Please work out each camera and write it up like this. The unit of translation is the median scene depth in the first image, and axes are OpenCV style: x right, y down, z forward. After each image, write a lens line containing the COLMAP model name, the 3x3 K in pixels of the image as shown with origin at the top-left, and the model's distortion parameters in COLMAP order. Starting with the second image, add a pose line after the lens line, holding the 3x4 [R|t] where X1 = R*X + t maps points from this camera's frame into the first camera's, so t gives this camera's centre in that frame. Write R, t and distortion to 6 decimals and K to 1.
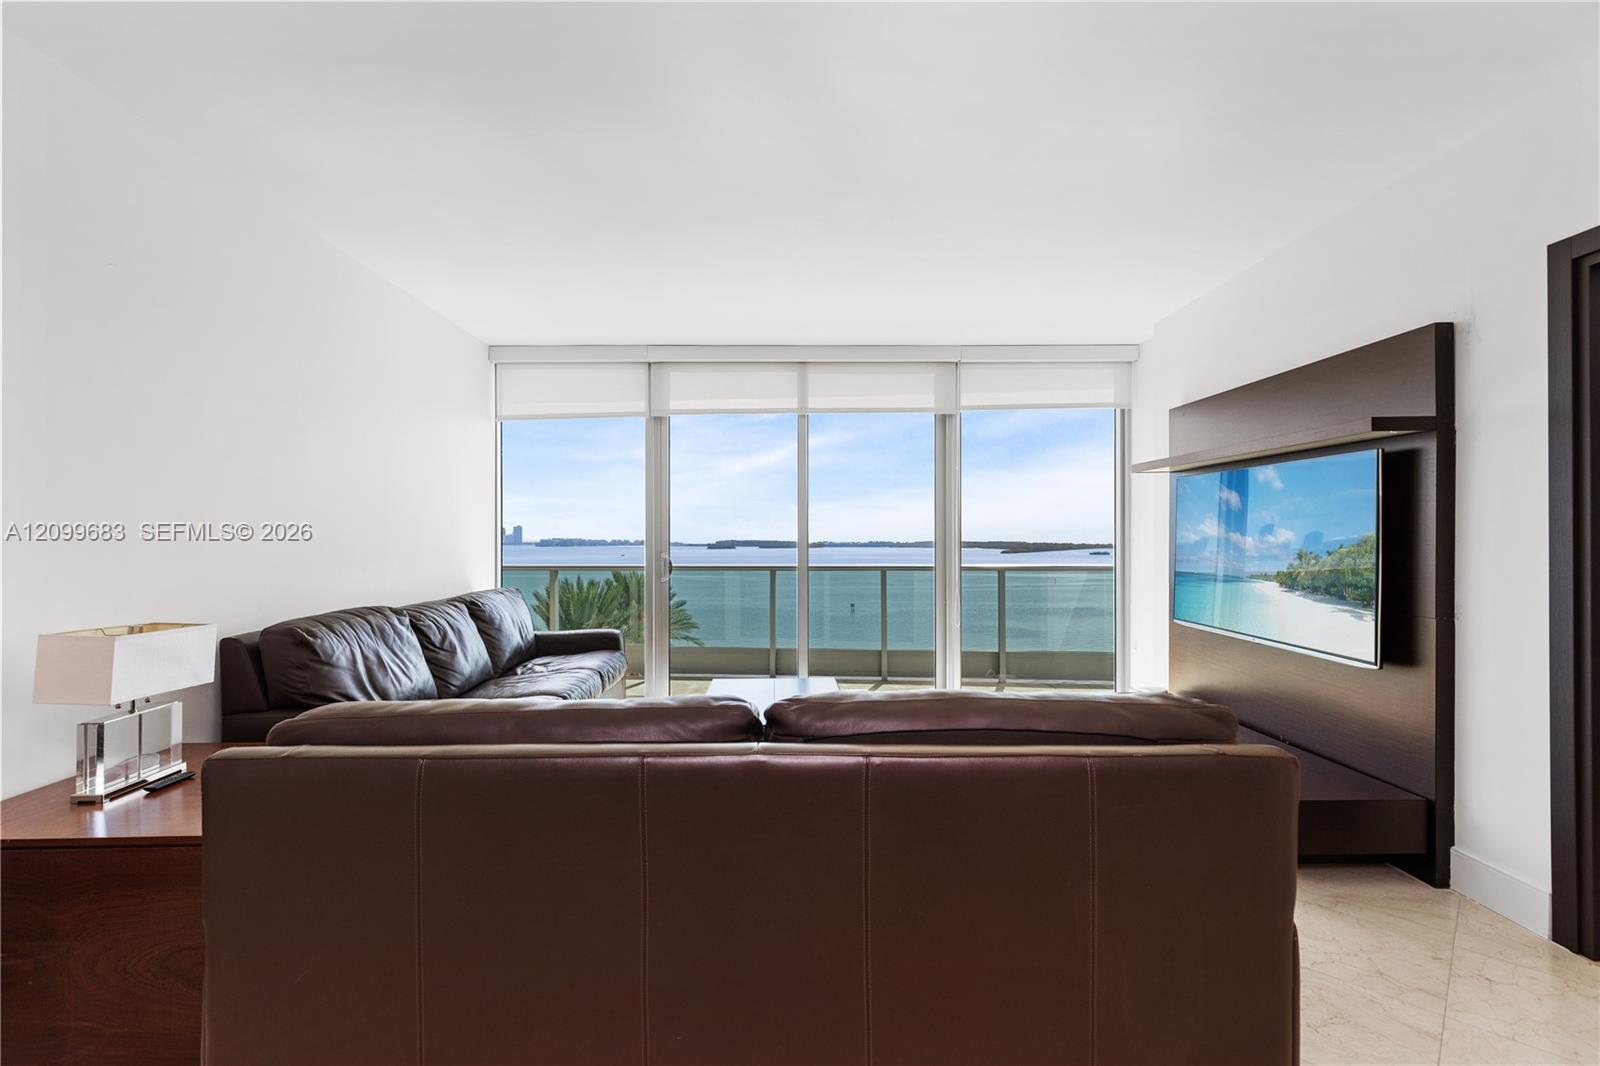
lens RADIAL K [[714.1, 0, 797.5], [0, 714.1, 546.6], [0, 0, 1]] dist [0.003098, 0.001032]
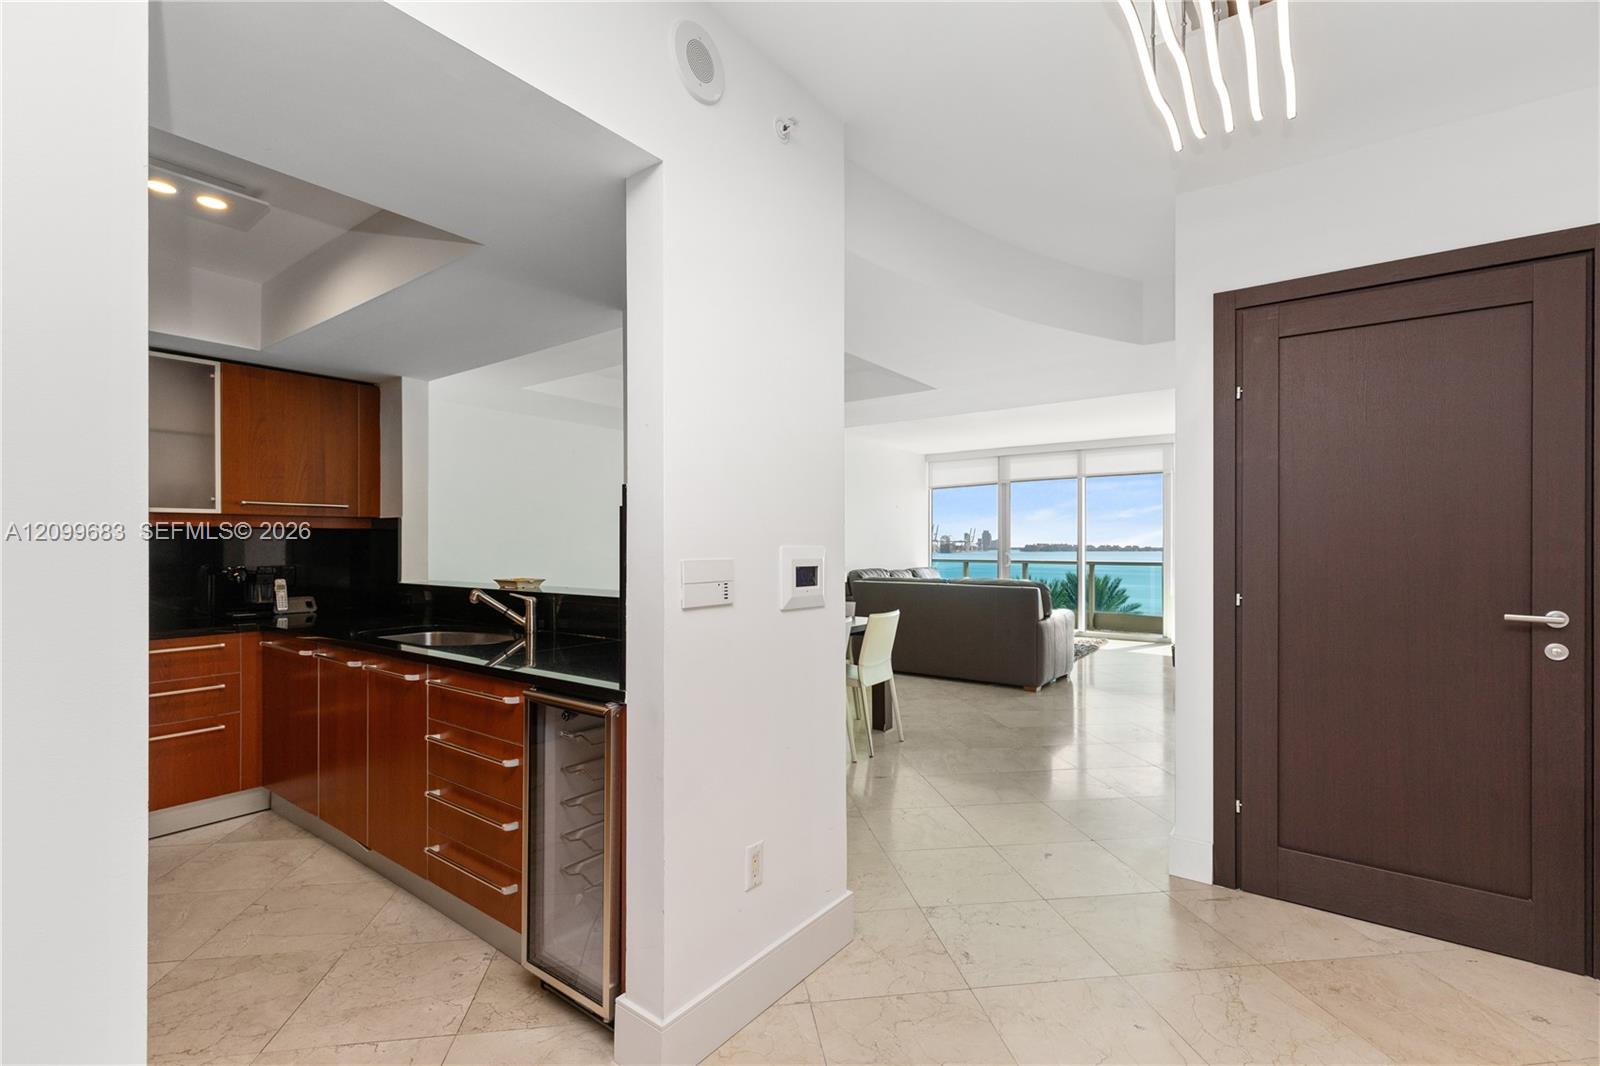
lens RADIAL K [[725.2, 0, 792.7], [0, 725.2, 550.8], [0, 0, 1]] dist [0.001666, 0.000353]
pose [[0.790517, 0.007807, -0.612390, 0.568456], [-0.008664, 0.999961, 0.001563, 0.007681], [0.612378, 0.004070, 0.790554, -0.934552]]
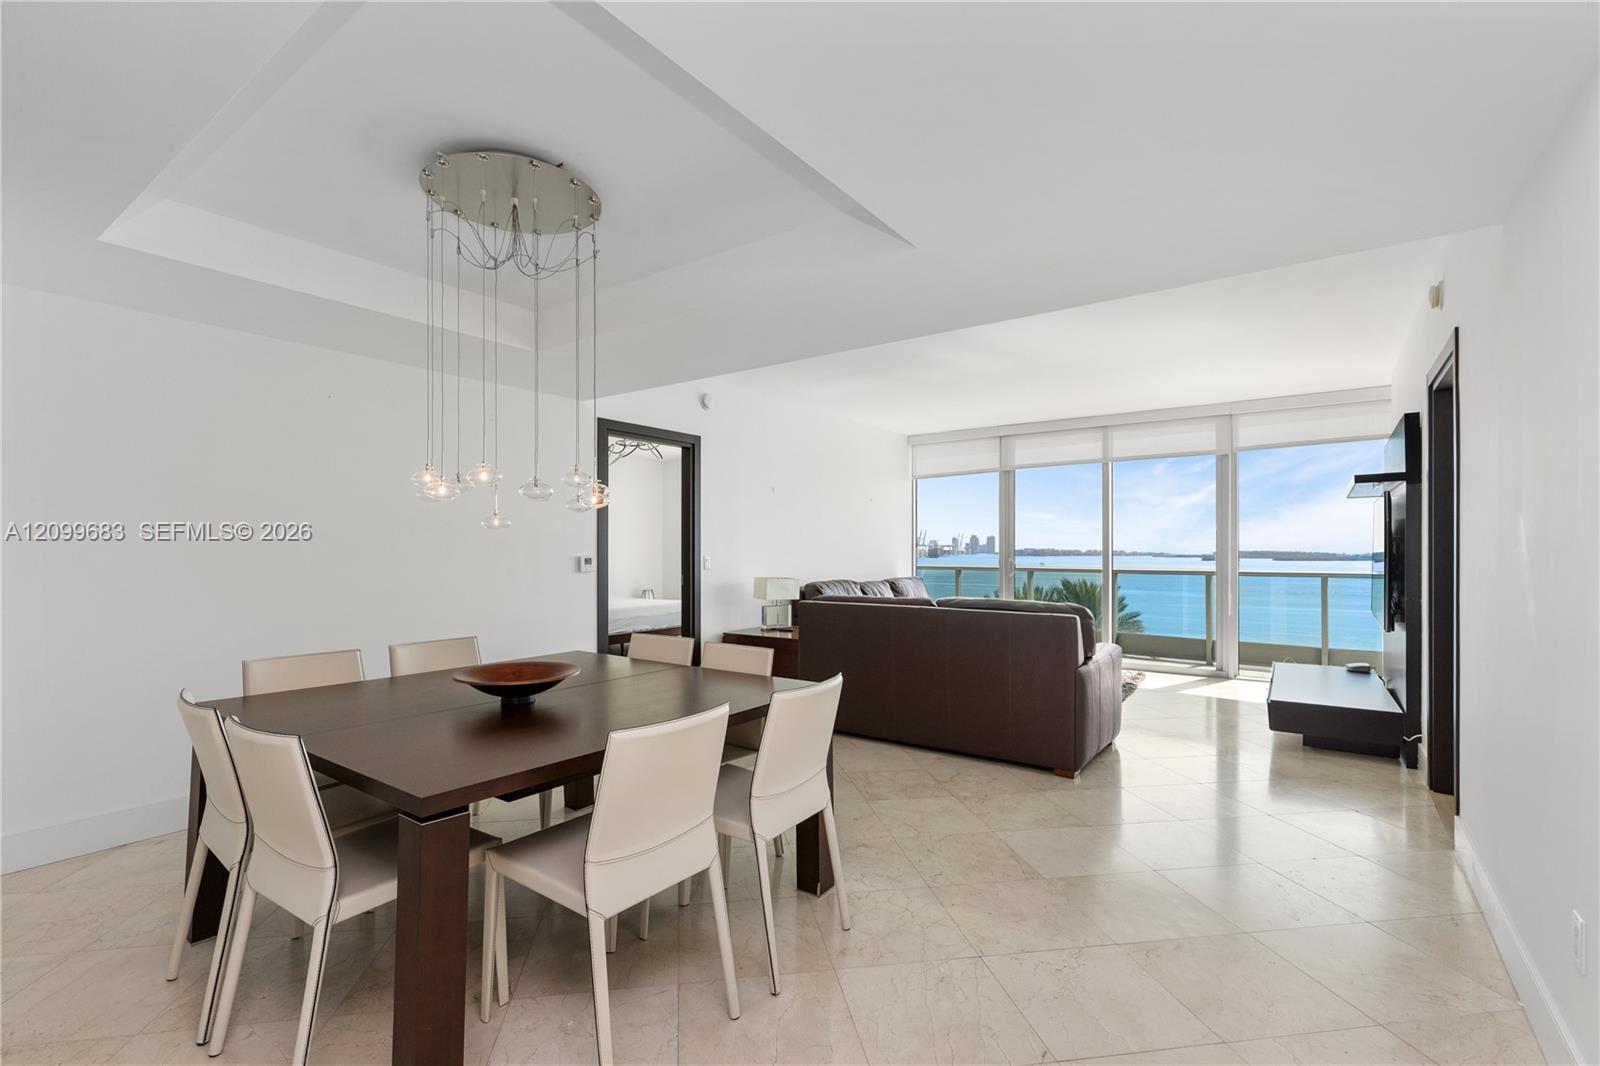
lens RADIAL K [[725.2, 0, 792.7], [0, 725.2, 550.8], [0, 0, 1]] dist [0.001666, 0.000353]
pose [[0.800258, 0.005030, -0.599635, 0.378839], [-0.009704, 0.999942, -0.004564, 0.005445], [0.599578, 0.009471, 0.800260, -0.541958]]
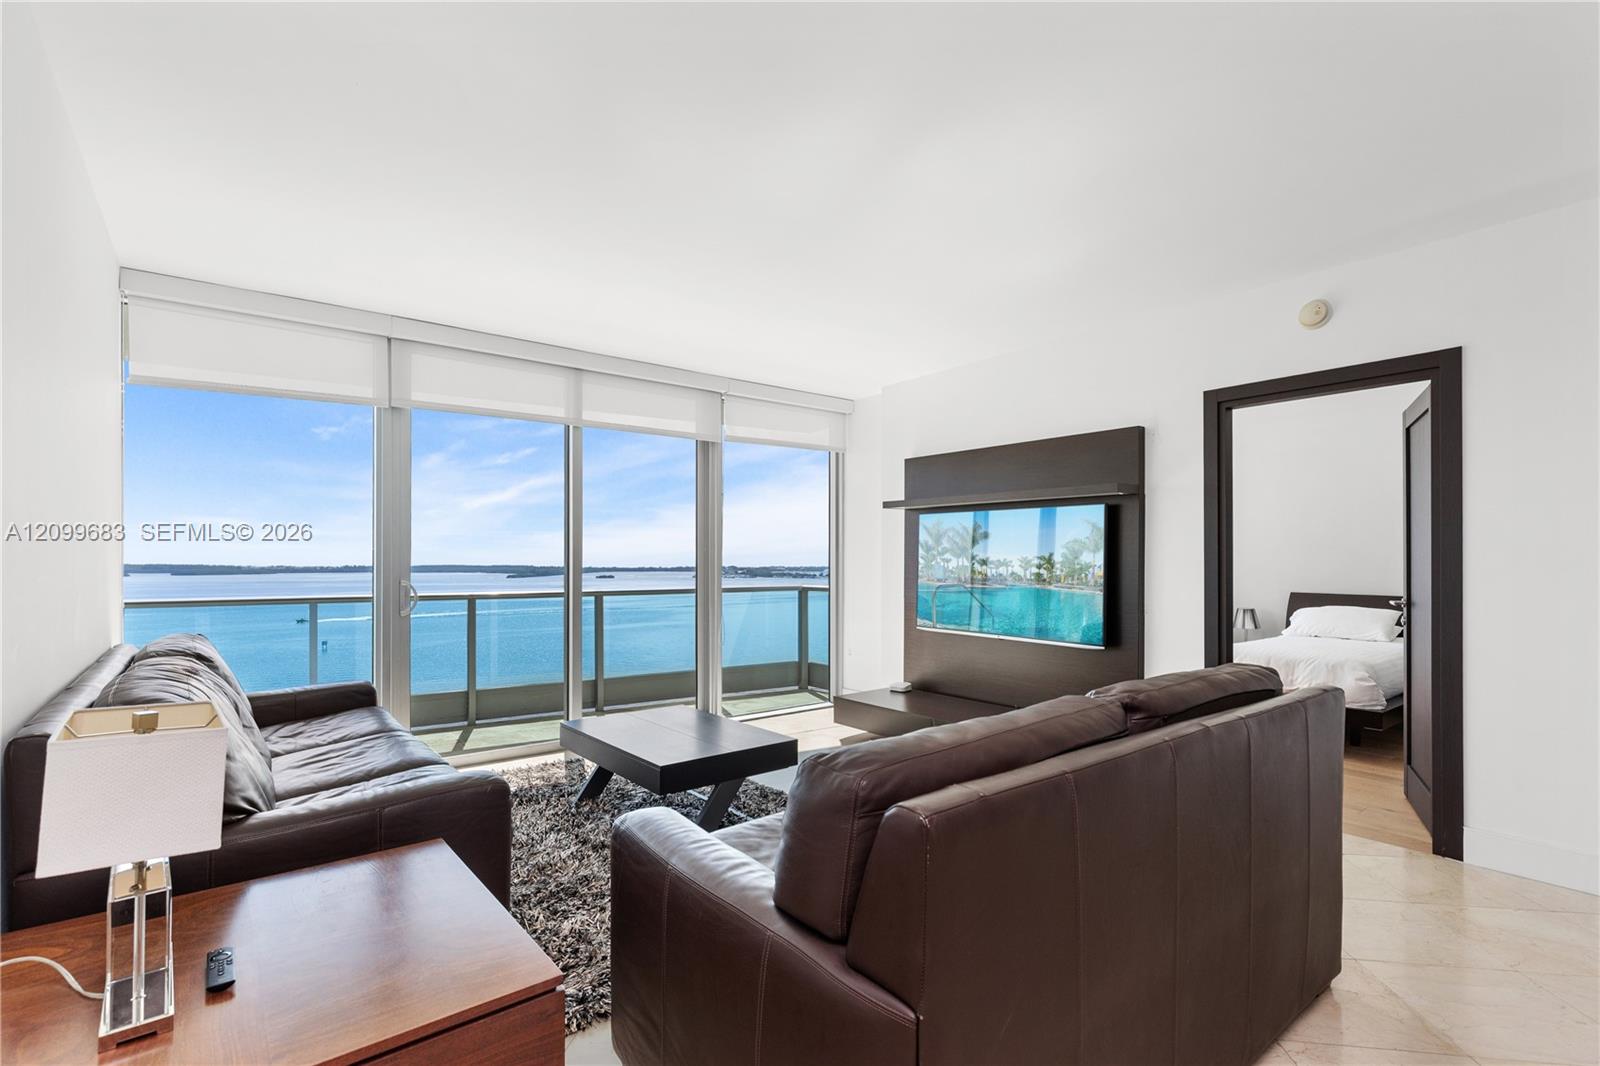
lens RADIAL K [[741.3, 0, 798.9], [0, 741.3, 562.3], [0, 0, 1]] dist [0.020065, -0.000001]
pose [[0.797270, 0.002308, 0.603618, -0.336695], [0.004589, 0.999941, -0.009885, -0.001643], [-0.603605, 0.010652, 0.797212, 0.079718]]
